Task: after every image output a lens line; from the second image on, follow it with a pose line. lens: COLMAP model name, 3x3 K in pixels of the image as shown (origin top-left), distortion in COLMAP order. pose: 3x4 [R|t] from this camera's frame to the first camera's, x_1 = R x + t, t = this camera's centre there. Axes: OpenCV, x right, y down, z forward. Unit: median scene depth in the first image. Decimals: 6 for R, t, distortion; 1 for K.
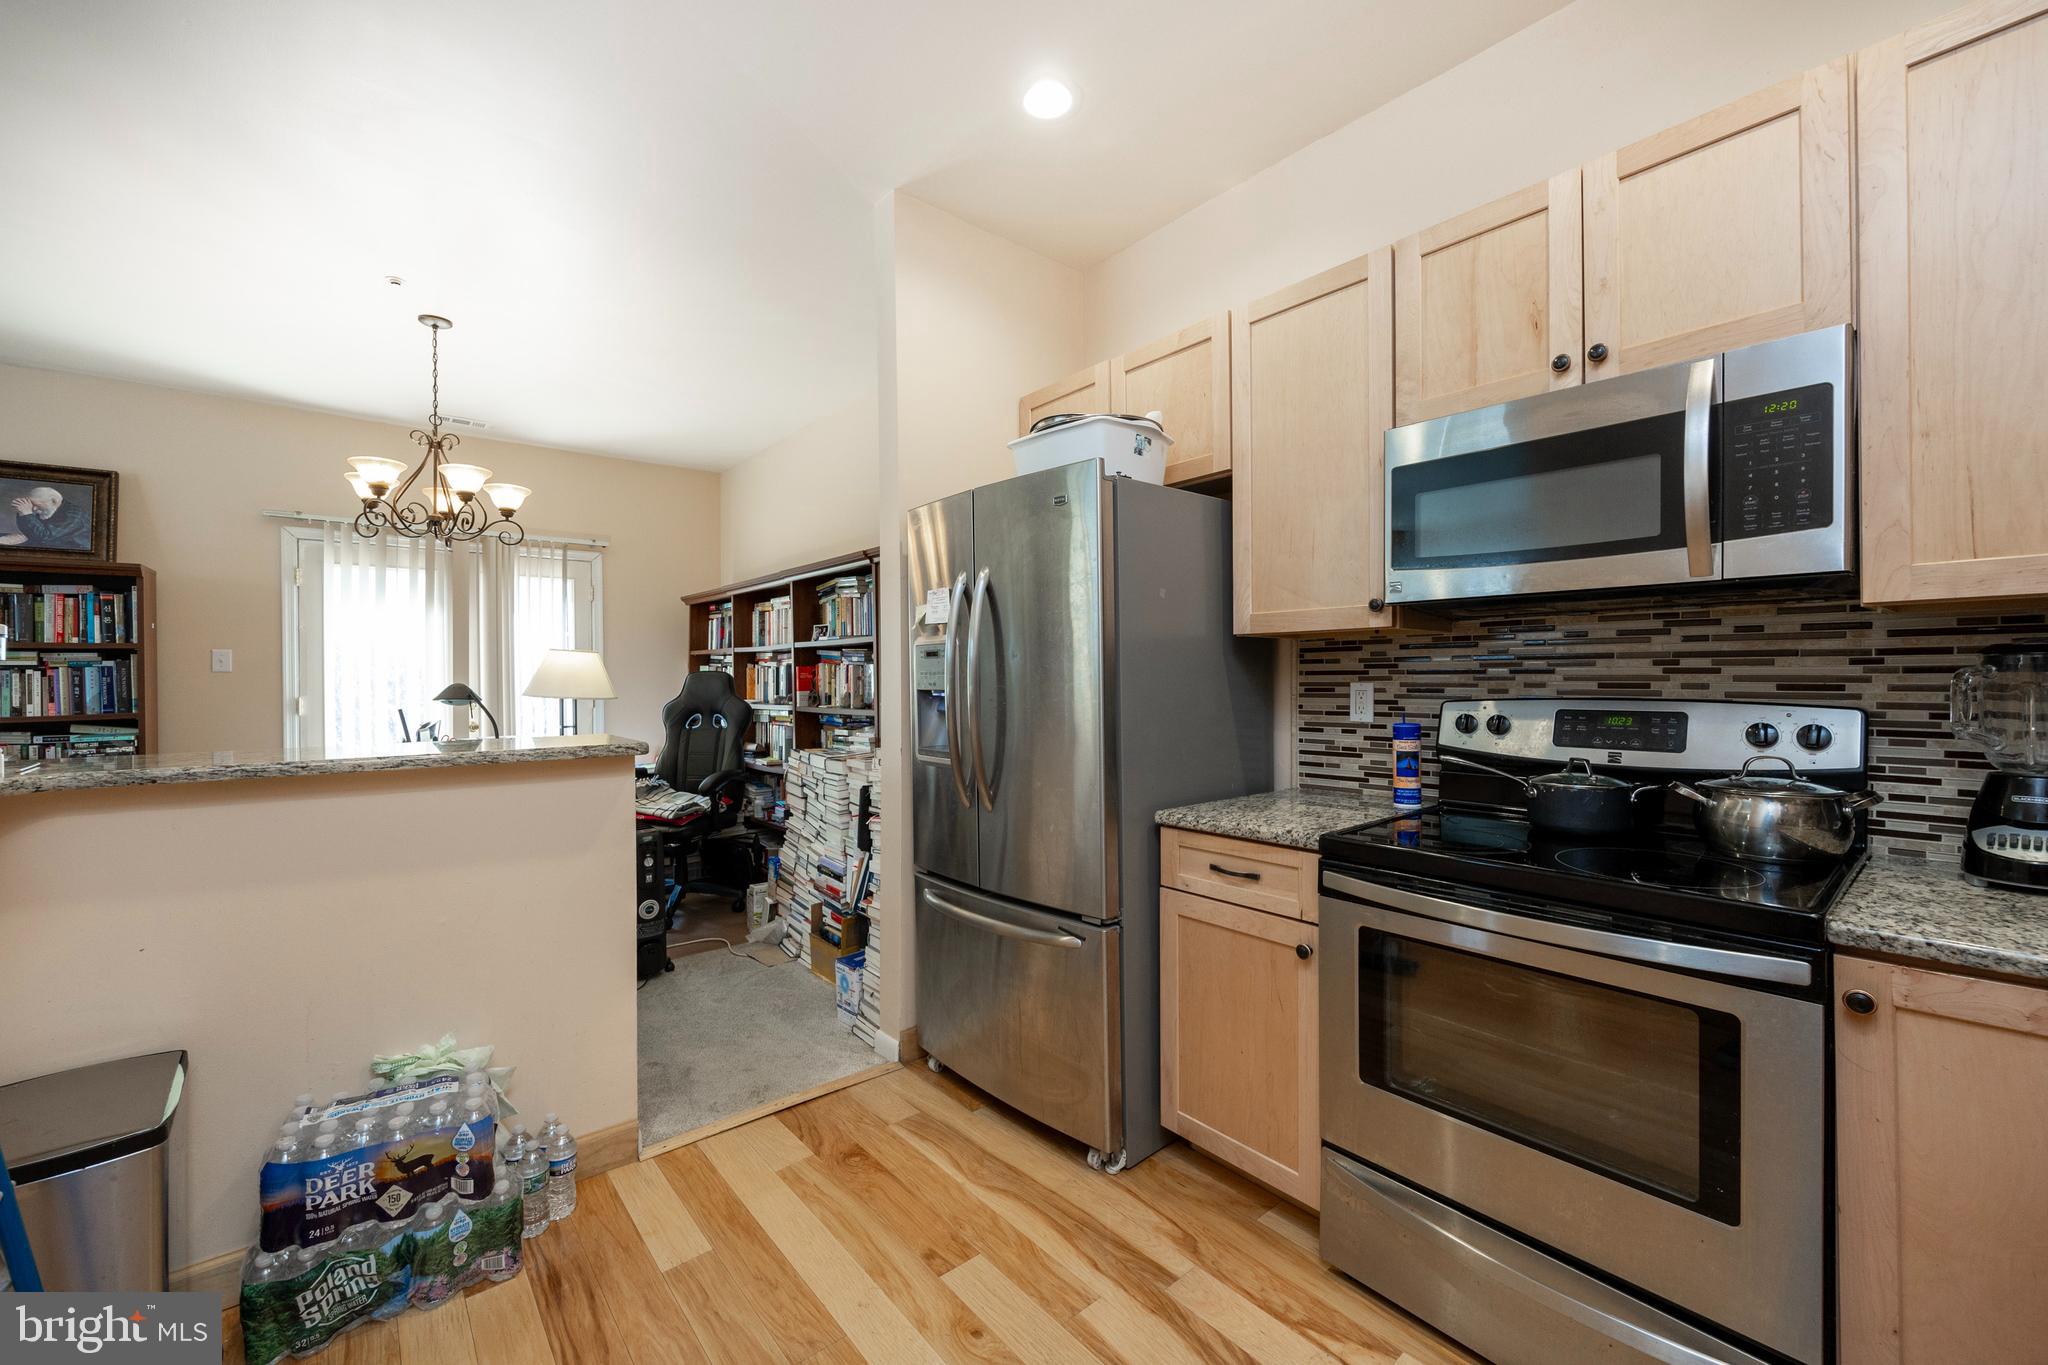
lens RADIAL K [[808.1, 0, 1010.3], [0, 808.1, 678.3], [0, 0, 1]] dist [-0.003286, -0.000269]
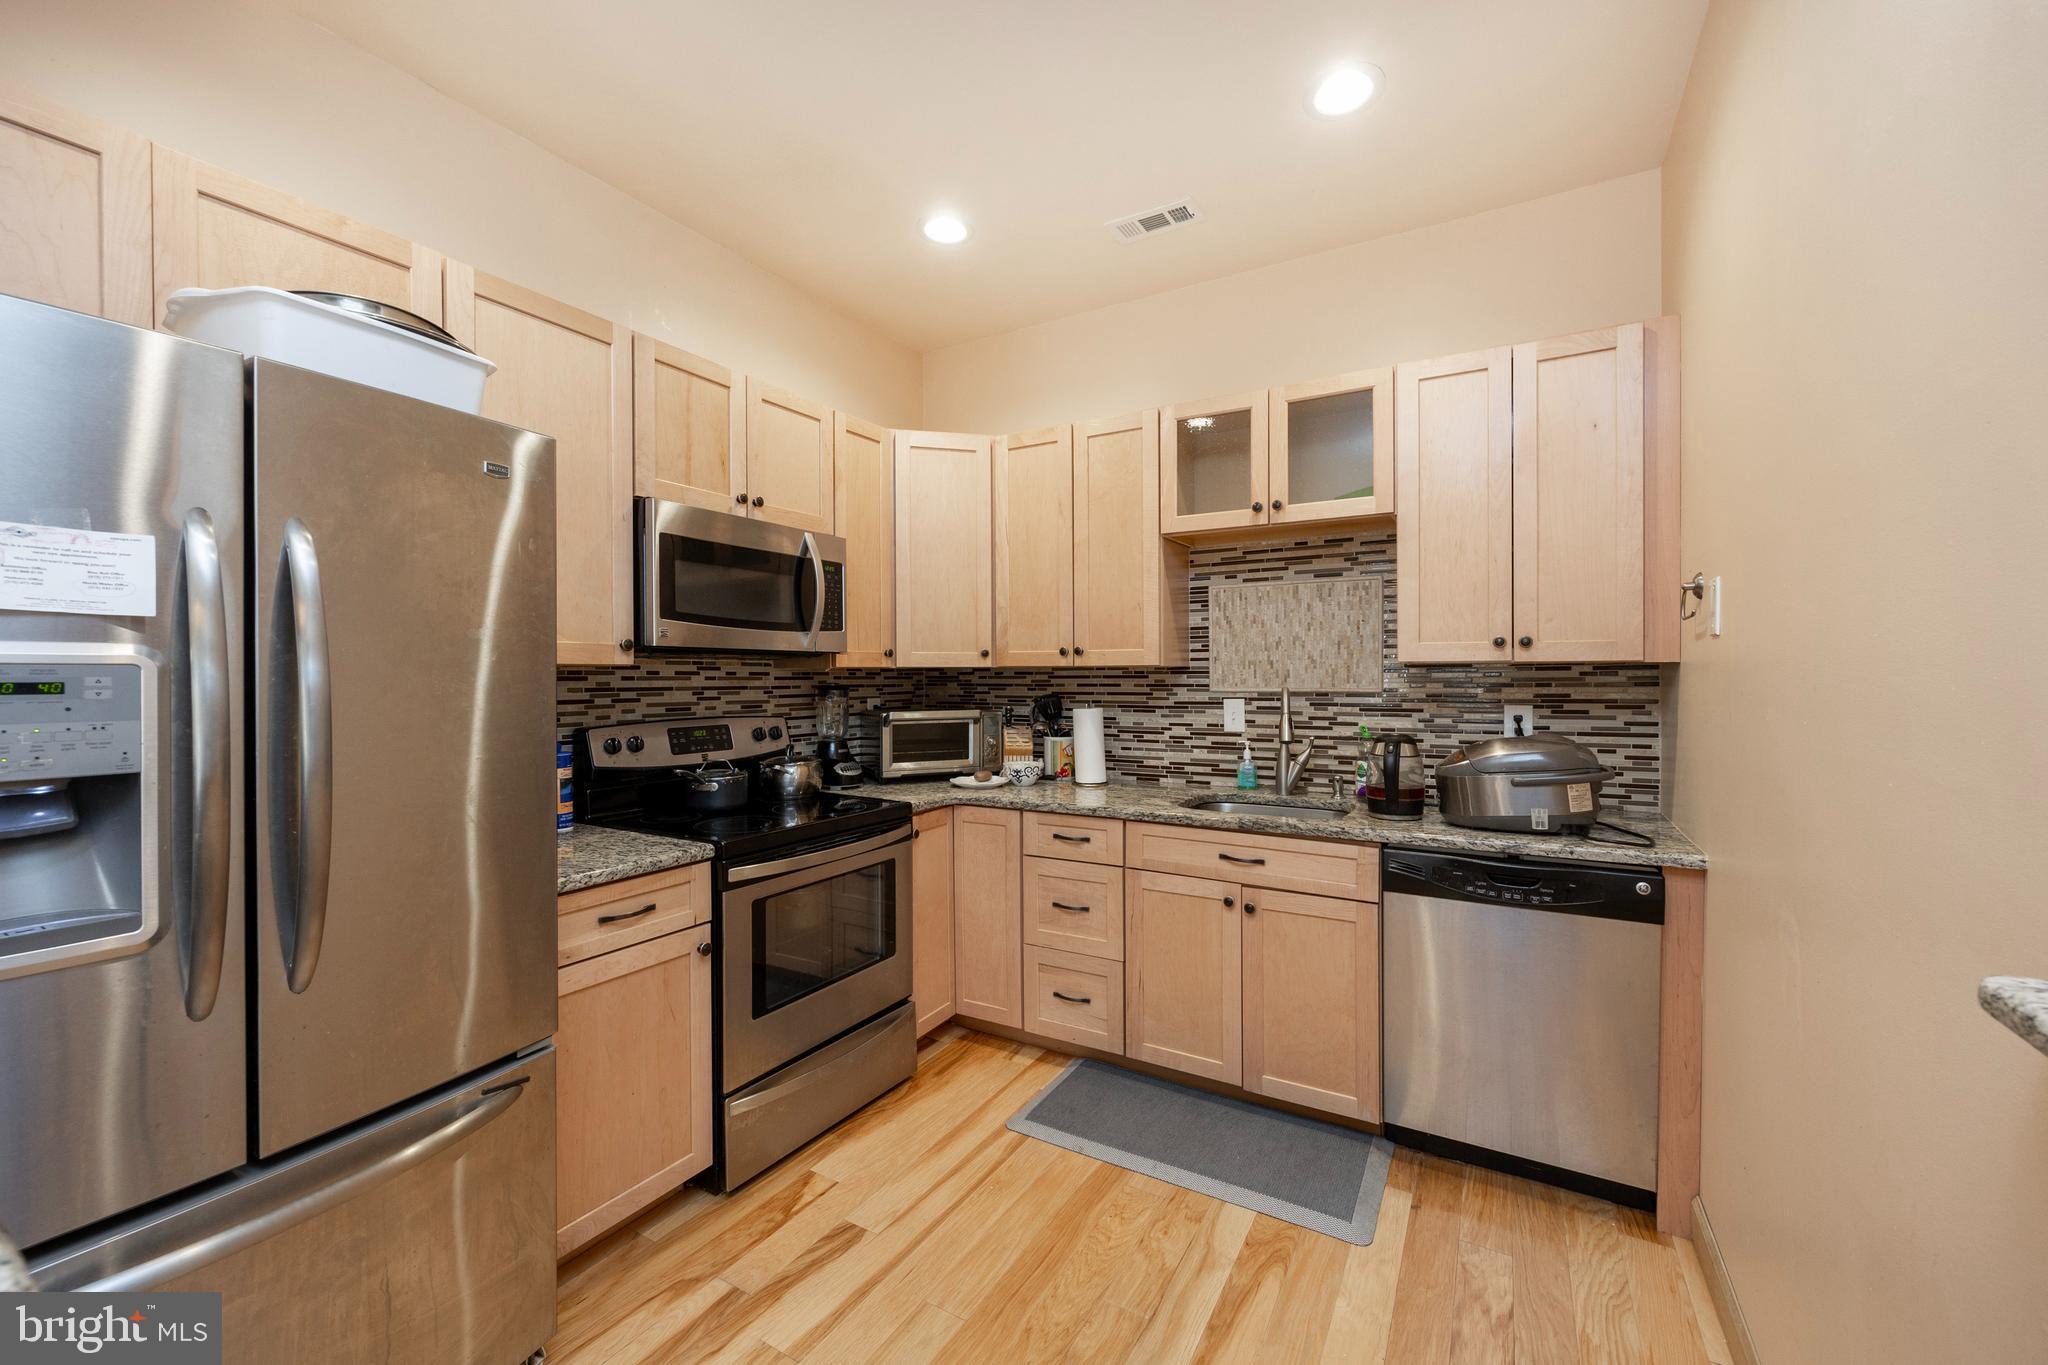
lens RADIAL K [[820.2, 0, 1023.7], [0, 820.2, 679.1], [0, 0, 1]] dist [0.000351, -0.000064]
pose [[-0.336534, 0.001404, 0.941670, -0.874231], [0.007466, 0.999971, 0.001177, -0.044287], [-0.941642, 0.007427, -0.336535, 0.942245]]
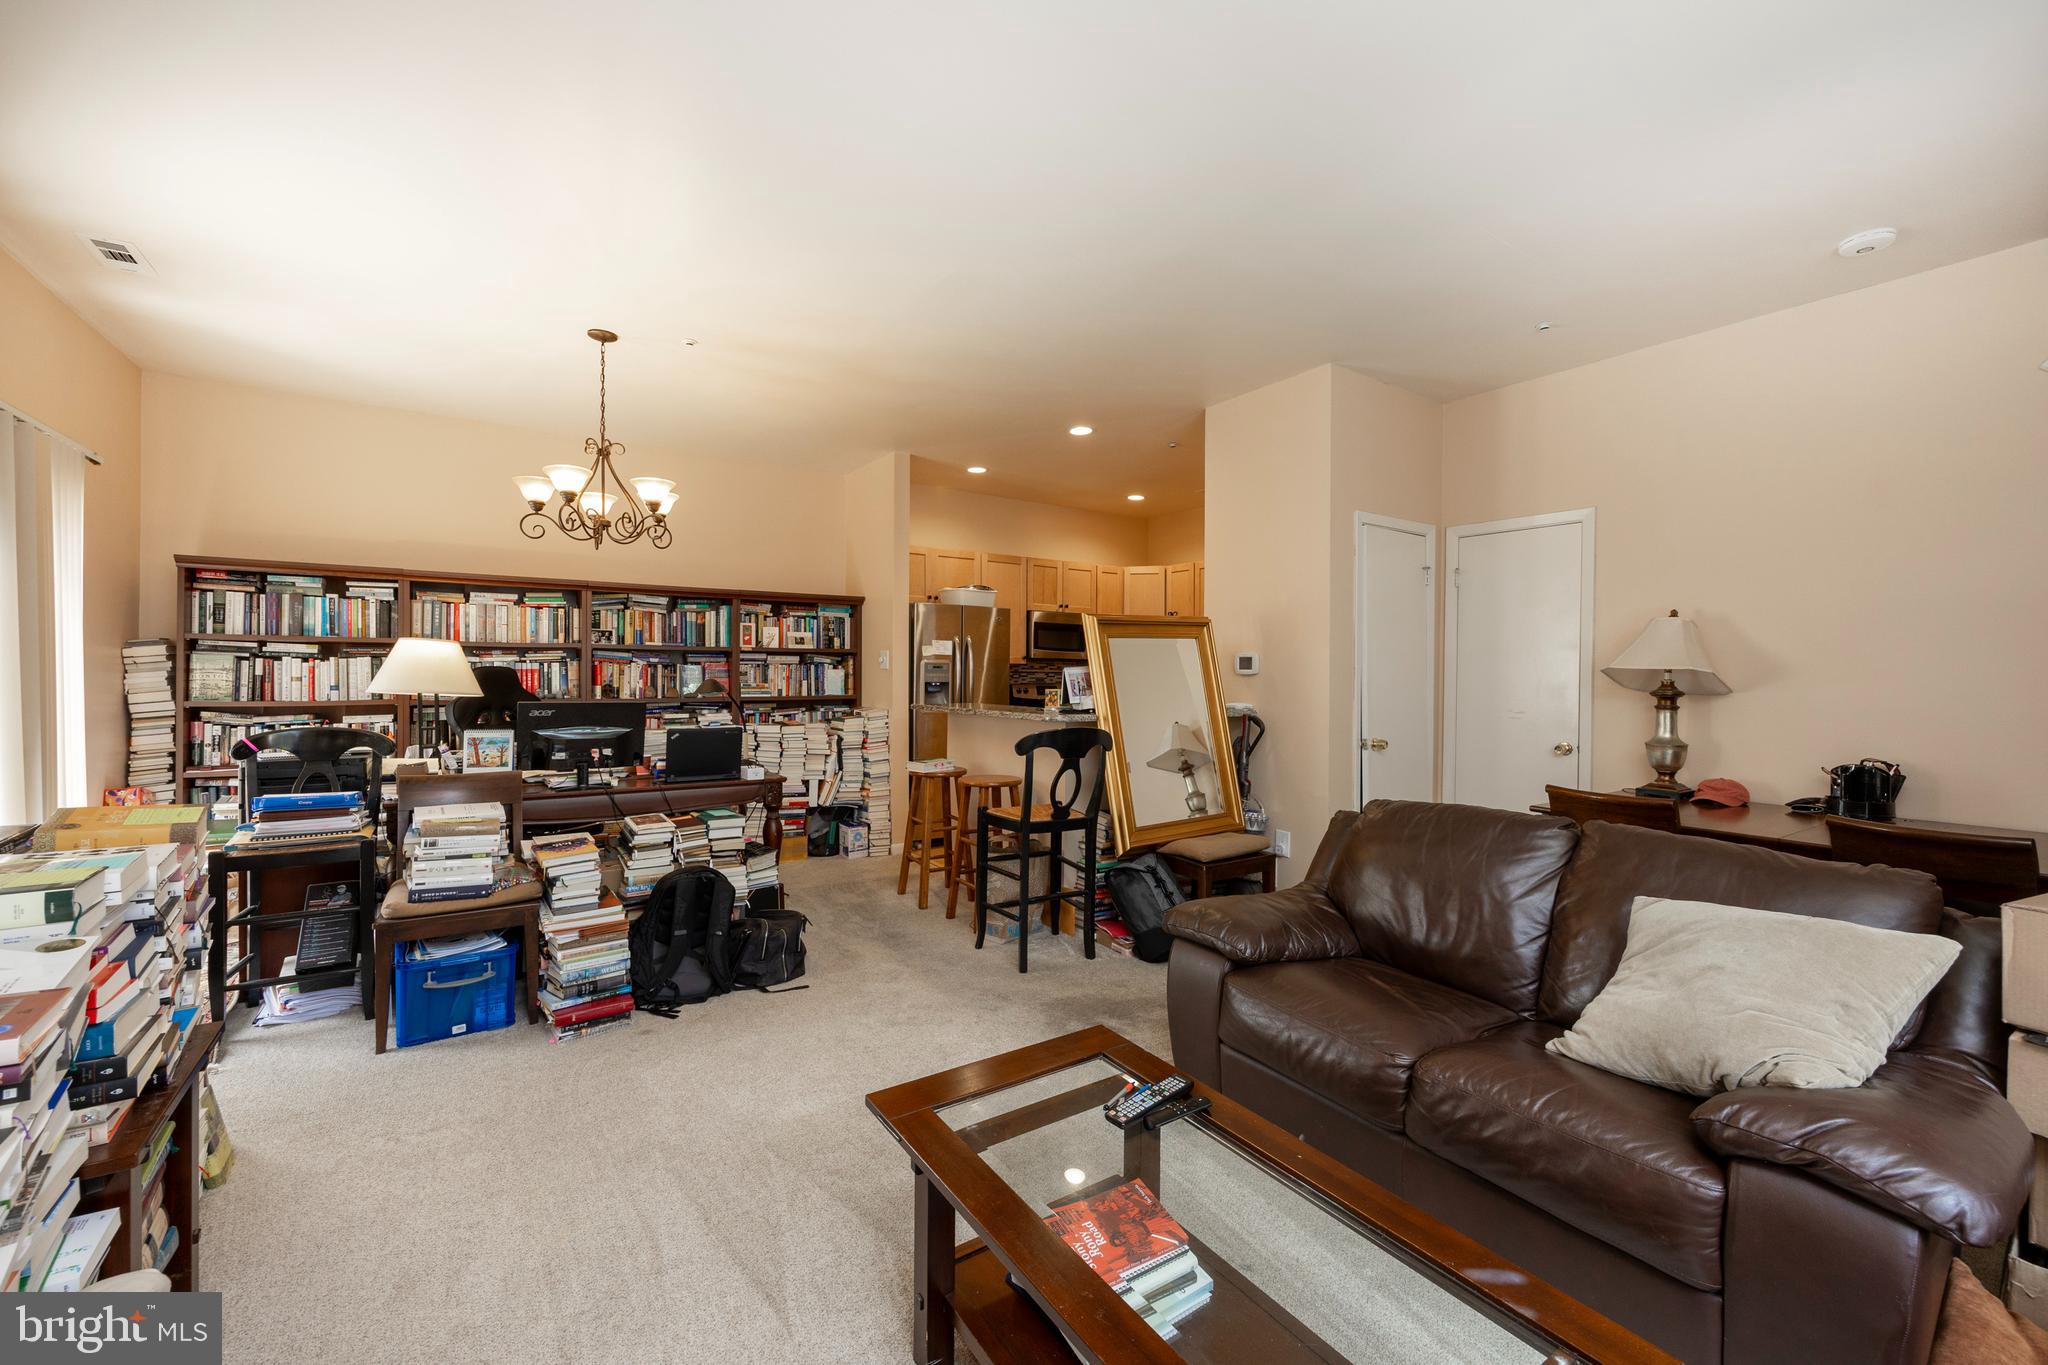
lens RADIAL K [[820.2, 0, 1023.7], [0, 820.2, 679.1], [0, 0, 1]] dist [0.000351, -0.000064]
pose [[0.094399, -0.002145, 0.995532, -3.448615], [-0.002493, 0.999994, 0.002391, -0.003038], [-0.995531, -0.002707, 0.094394, 0.718479]]
